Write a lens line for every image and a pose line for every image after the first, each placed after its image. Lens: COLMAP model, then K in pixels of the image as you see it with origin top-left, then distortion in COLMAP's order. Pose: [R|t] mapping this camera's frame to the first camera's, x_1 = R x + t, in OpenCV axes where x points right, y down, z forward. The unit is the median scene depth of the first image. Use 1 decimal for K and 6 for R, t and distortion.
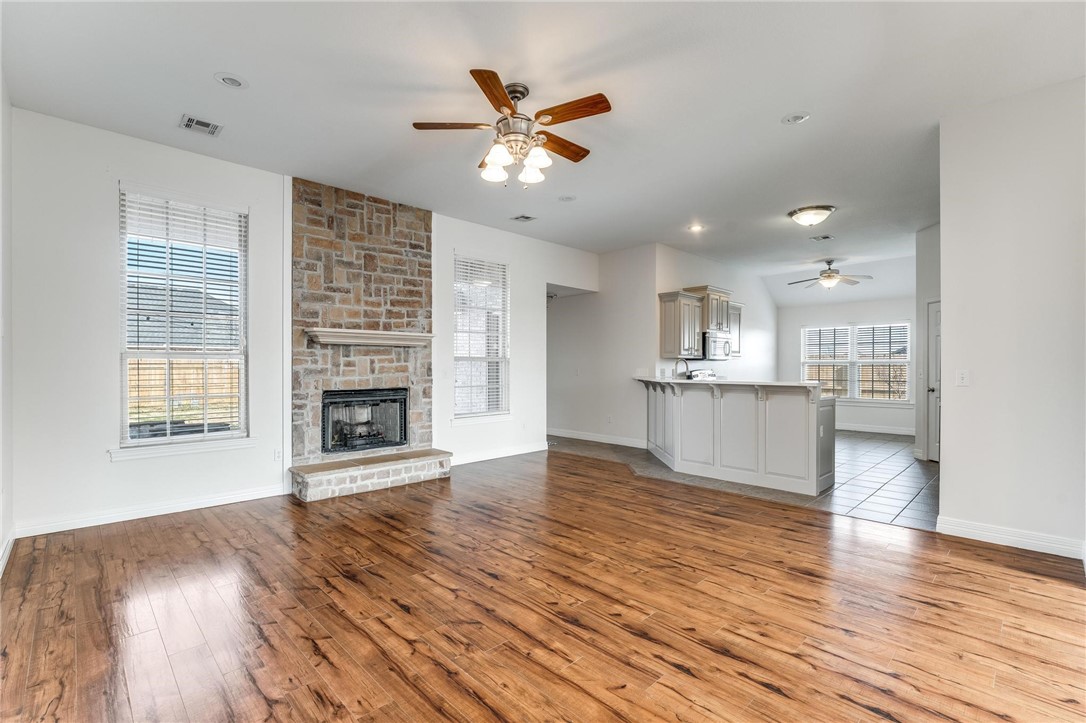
lens RADIAL K [[489.2, 0, 543.0], [0, 489.2, 361.5], [0, 0, 1]] dist [-0.000631, -0.000072]
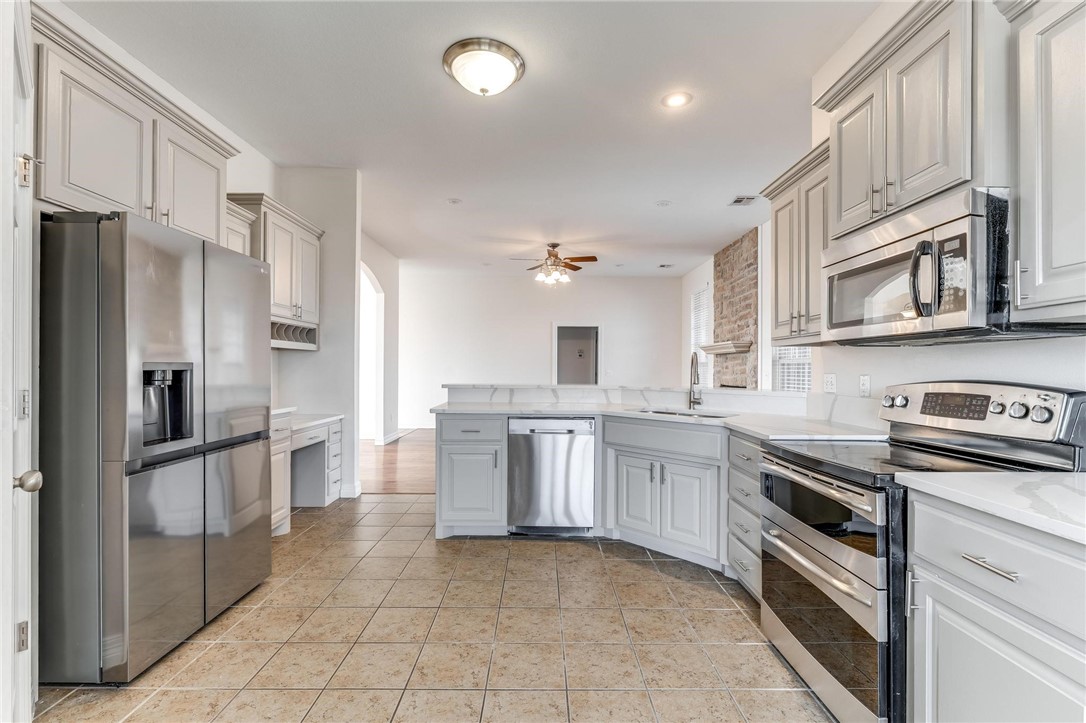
lens RADIAL K [[473.7, 0, 540.8], [0, 473.7, 368.3], [0, 0, 1]] dist [0.001288, -0.000009]
pose [[-0.699107, -0.008932, -0.714961, 0.889326], [-0.005007, 0.999959, -0.007597, 0.019186], [0.714999, -0.001732, -0.699123, 1.441350]]
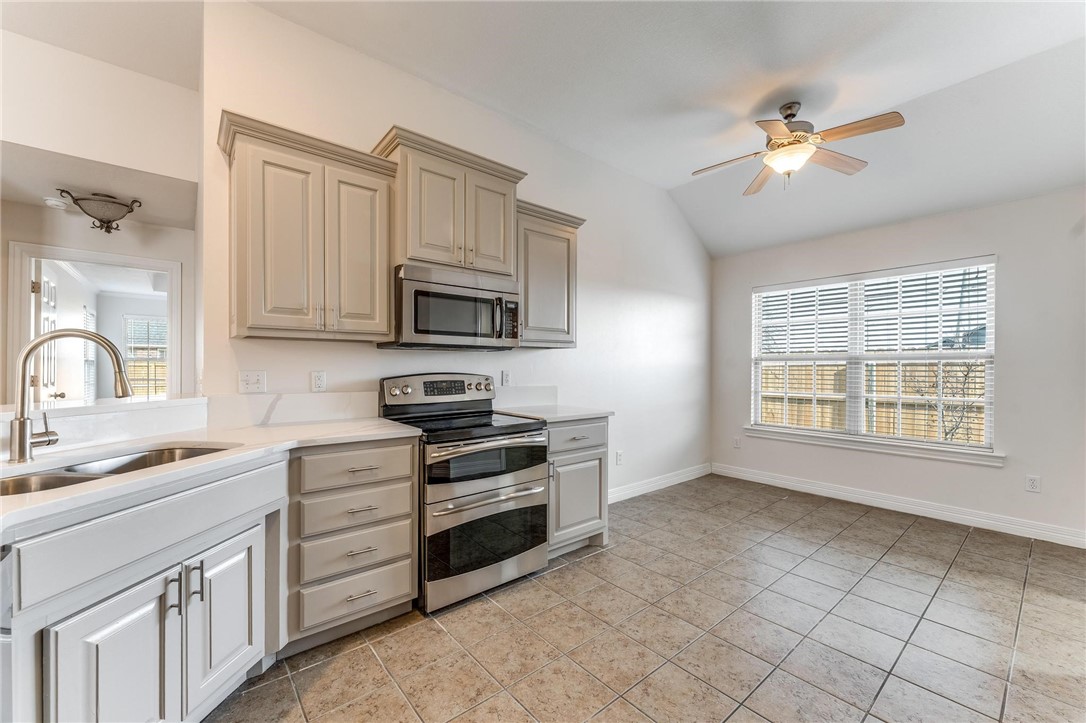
lens RADIAL K [[439.6, 0, 542.4], [0, 439.6, 367.5], [0, 0, 1]] dist [0.000191, -0.000066]
pose [[0.997020, -0.000661, -0.077142, 0.615488], [0.001242, 0.999971, 0.007495, 0.013801], [0.077135, -0.007569, 0.996992, 0.933481]]
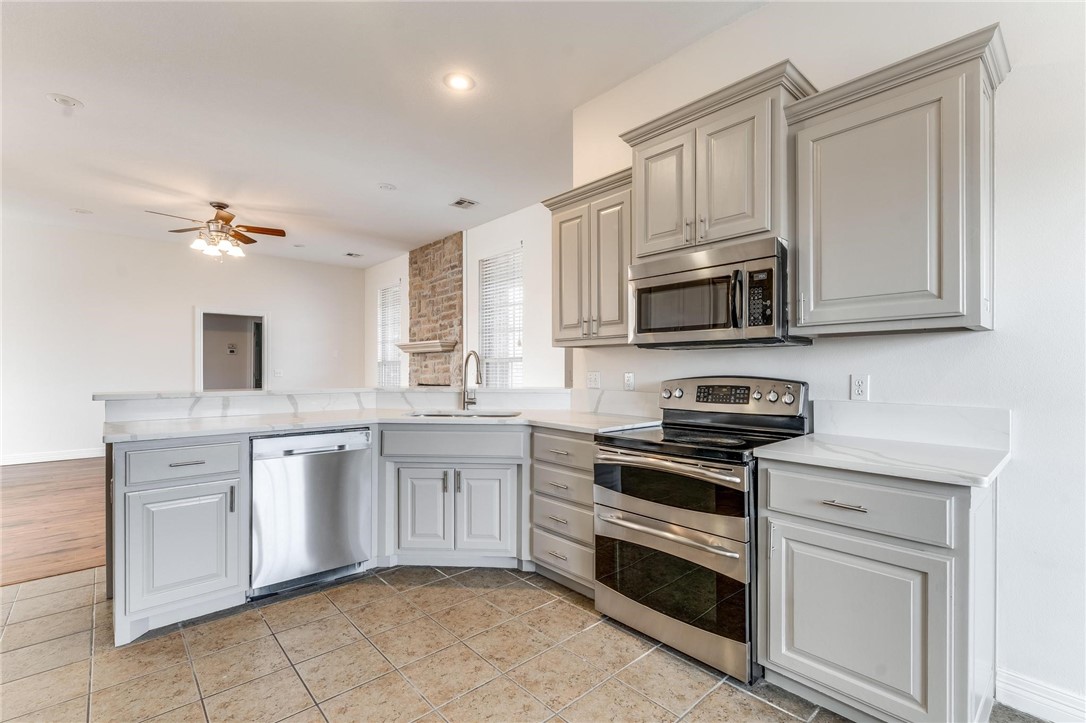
lens RADIAL K [[482.6, 0, 539.9], [0, 482.6, 370.1], [0, 0, 1]] dist [0.000112, -0.000375]
pose [[-0.043088, -0.001316, -0.999070, 0.911683], [0.003824, 0.999992, -0.001482, 0.018216], [0.999064, -0.003884, -0.043082, 1.270903]]
